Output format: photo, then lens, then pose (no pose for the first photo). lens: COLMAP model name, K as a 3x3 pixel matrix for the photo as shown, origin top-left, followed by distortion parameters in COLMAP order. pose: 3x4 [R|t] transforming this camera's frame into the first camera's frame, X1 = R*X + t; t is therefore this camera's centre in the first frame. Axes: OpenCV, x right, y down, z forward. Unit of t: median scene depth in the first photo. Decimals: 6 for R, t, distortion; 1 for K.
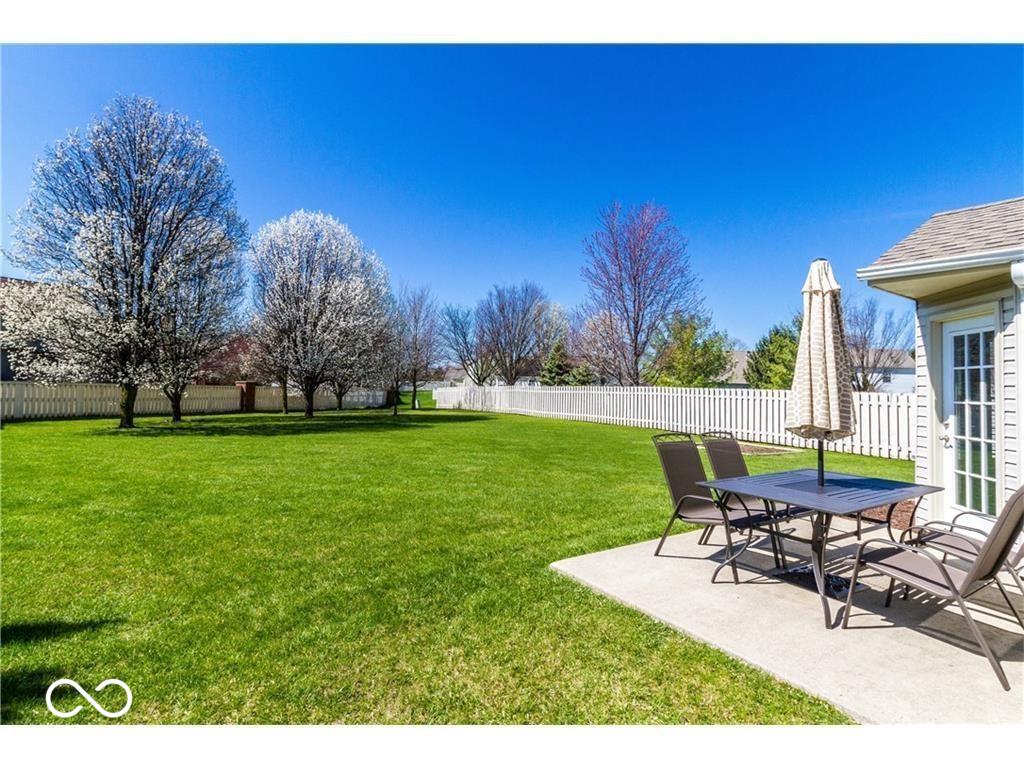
lens RADIAL K [[455.6, 0, 512.0], [0, 455.6, 384.0], [0, 0, 1]] dist [-0.000922, -0.000113]
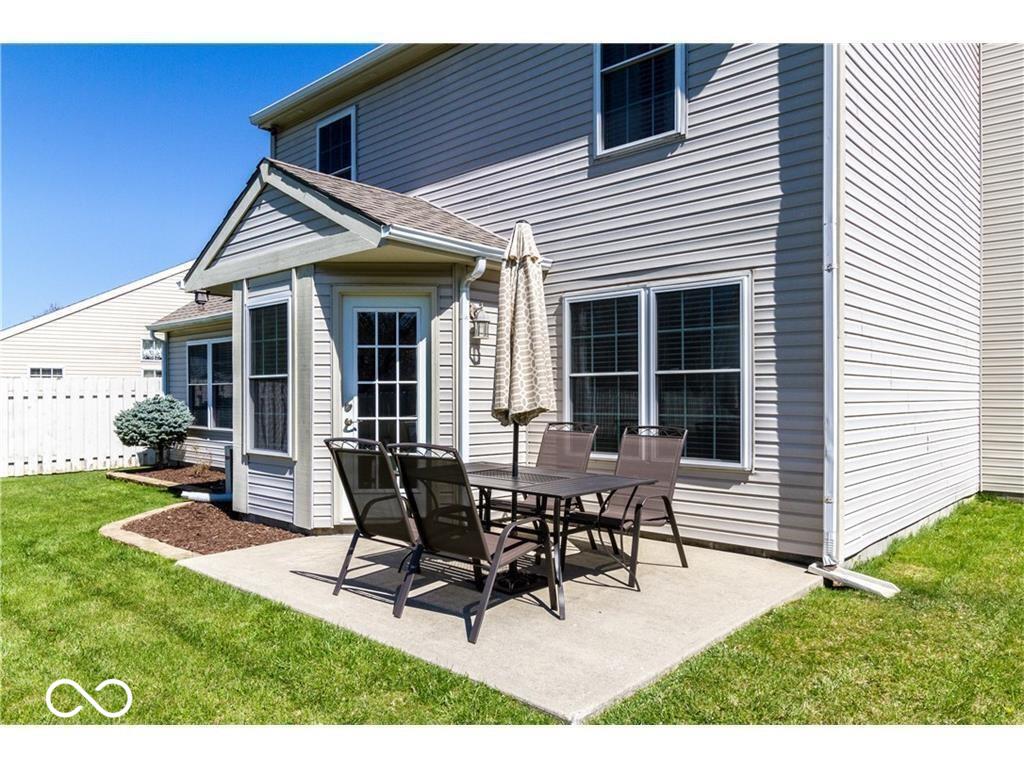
lens RADIAL K [[686.8, 0, 512.0], [0, 686.8, 384.0], [0, 0, 1]] dist [-0.003175, -0.001568]
pose [[-0.196695, -0.016001, 0.980334, -0.569516], [-0.015584, 0.999792, 0.013191, 0.022809], [-0.980341, -0.012683, -0.196903, 1.120765]]
